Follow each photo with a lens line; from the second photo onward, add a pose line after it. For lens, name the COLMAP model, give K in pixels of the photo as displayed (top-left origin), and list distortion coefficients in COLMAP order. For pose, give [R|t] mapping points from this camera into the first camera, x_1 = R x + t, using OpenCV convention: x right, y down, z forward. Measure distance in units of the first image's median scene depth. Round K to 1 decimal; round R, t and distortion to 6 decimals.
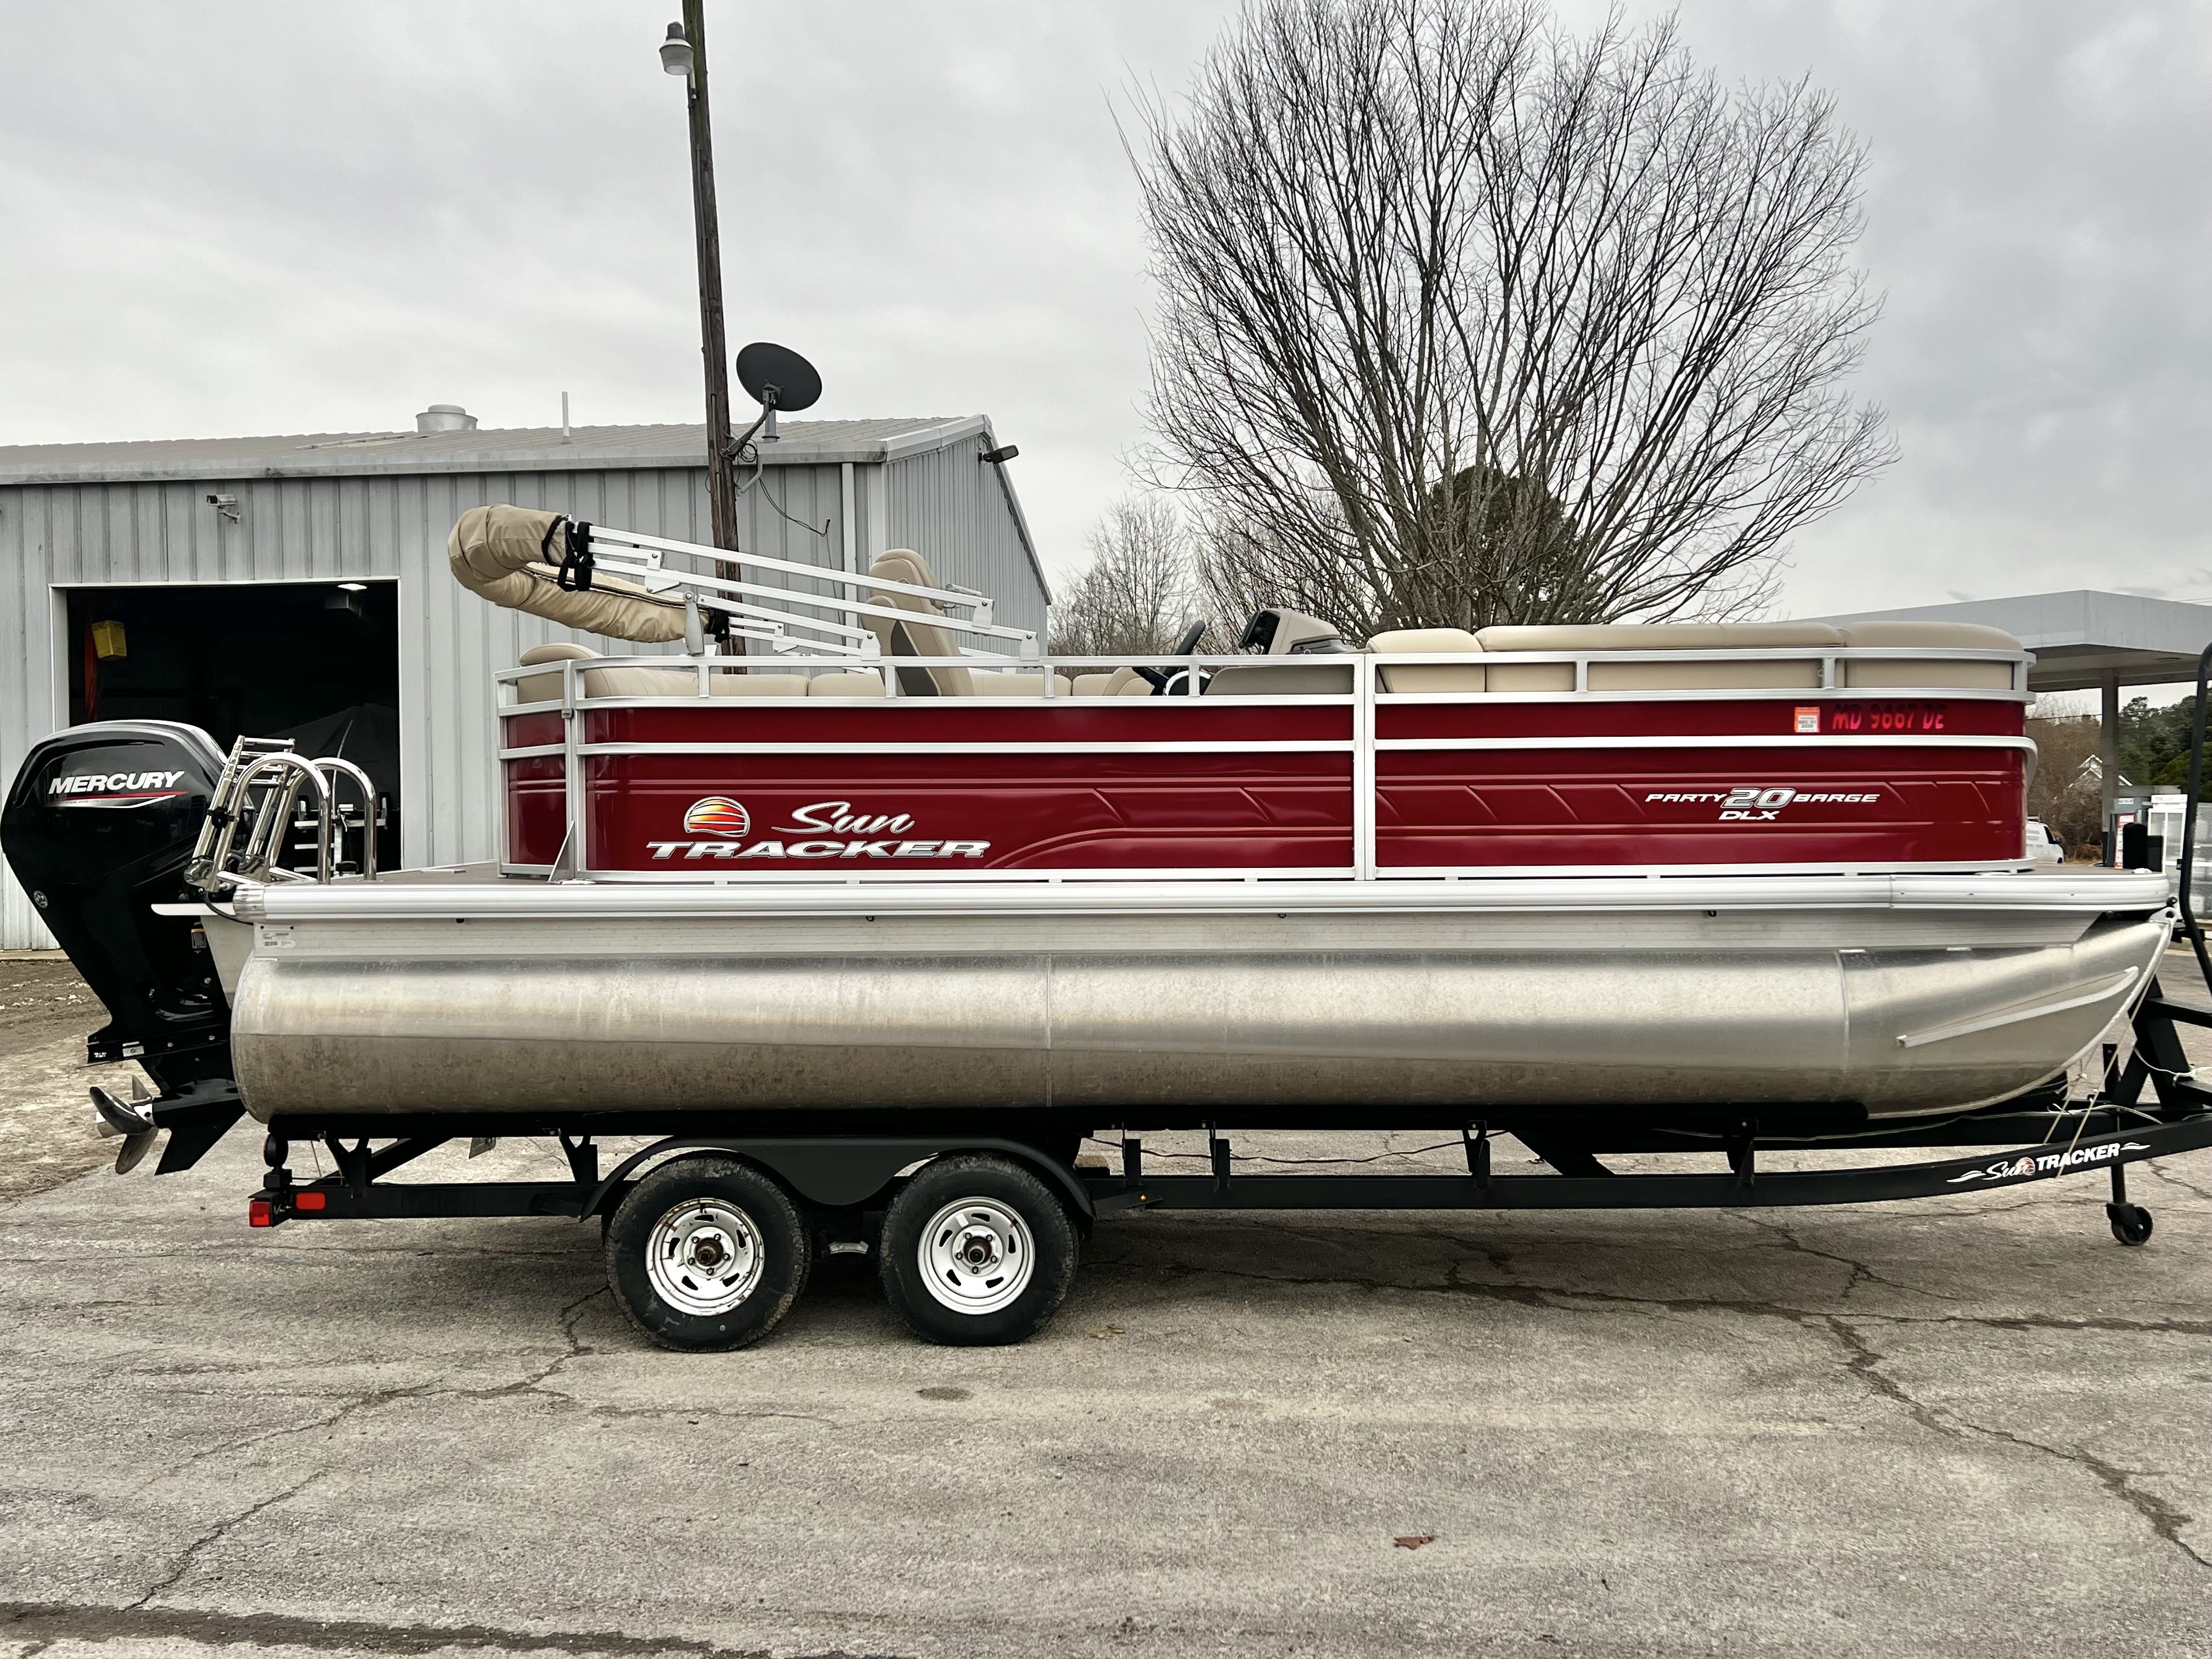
lens RADIAL K [[1940.4, 0, 1106.0], [0, 1940.4, 829.5], [0, 0, 1]] dist [0.198846, -0.377723]
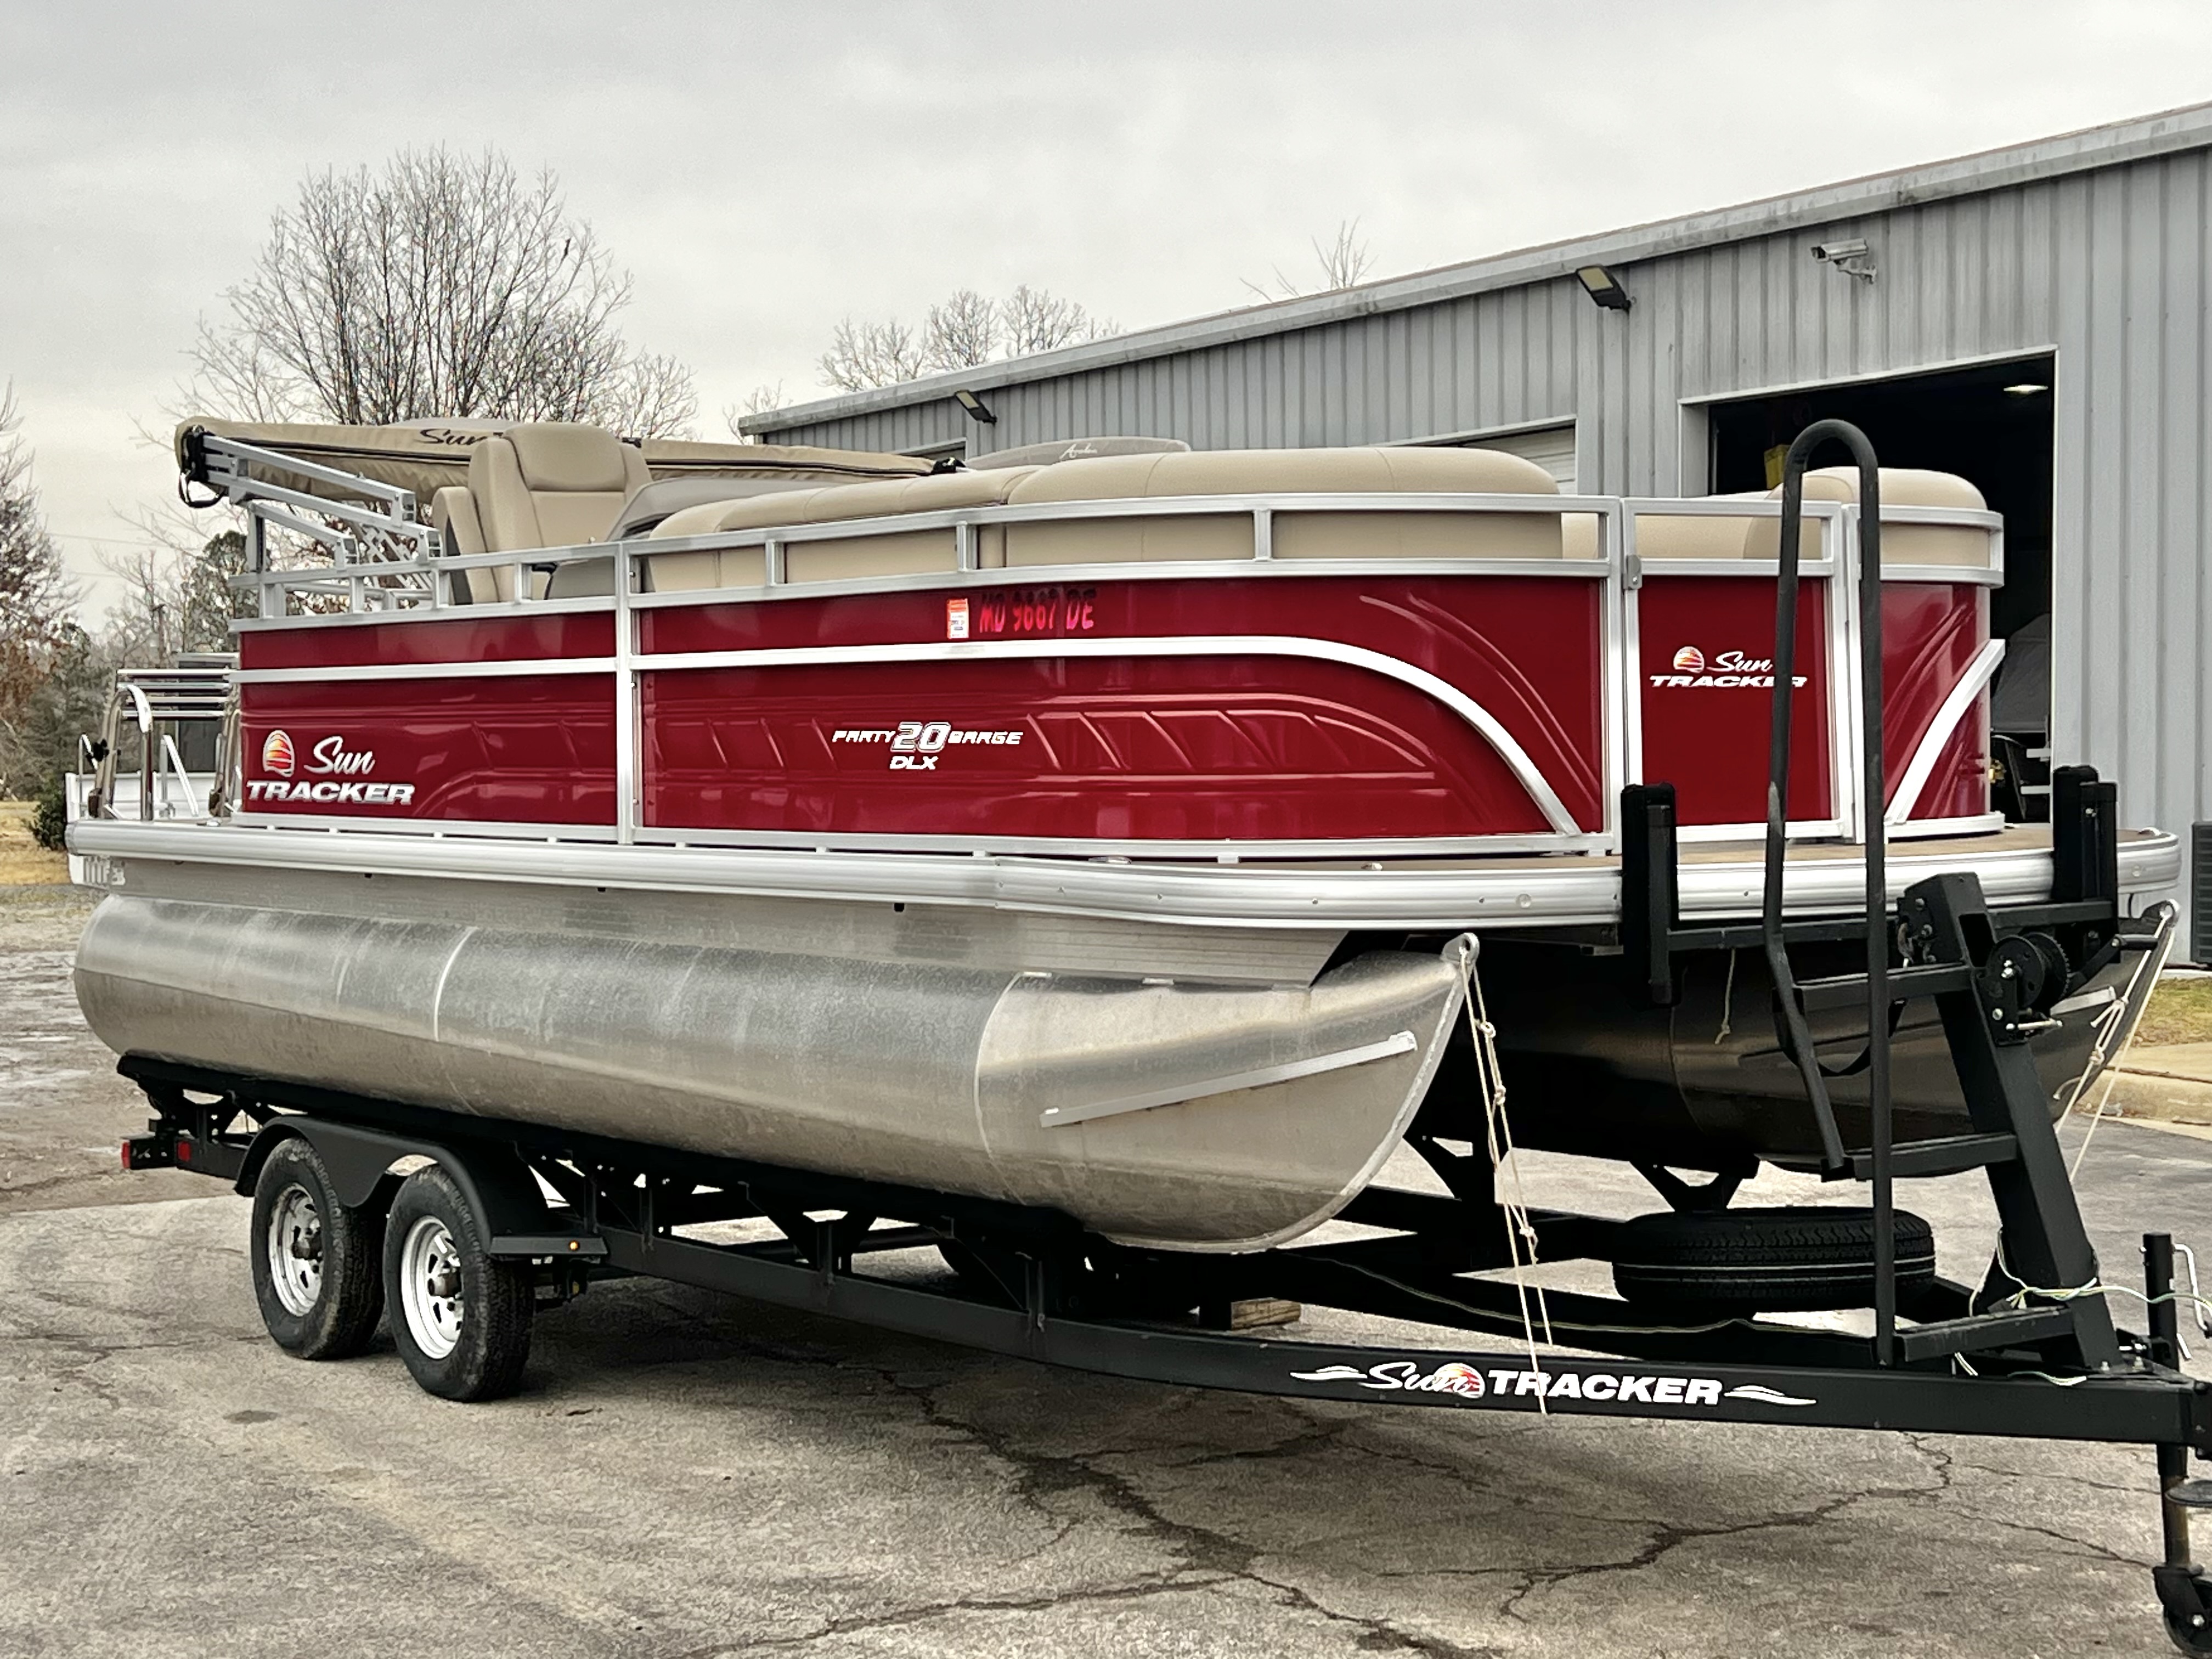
lens RADIAL K [[3771.6, 0, 1106.0], [0, 3771.6, 829.5], [0, 0, 1]] dist [0.160368, 0.050829]
pose [[0.568892, 0.023691, -0.822071, 1.419775], [-0.008081, 0.999698, 0.023218, -0.014829], [0.822372, -0.006565, 0.568912, 0.323314]]
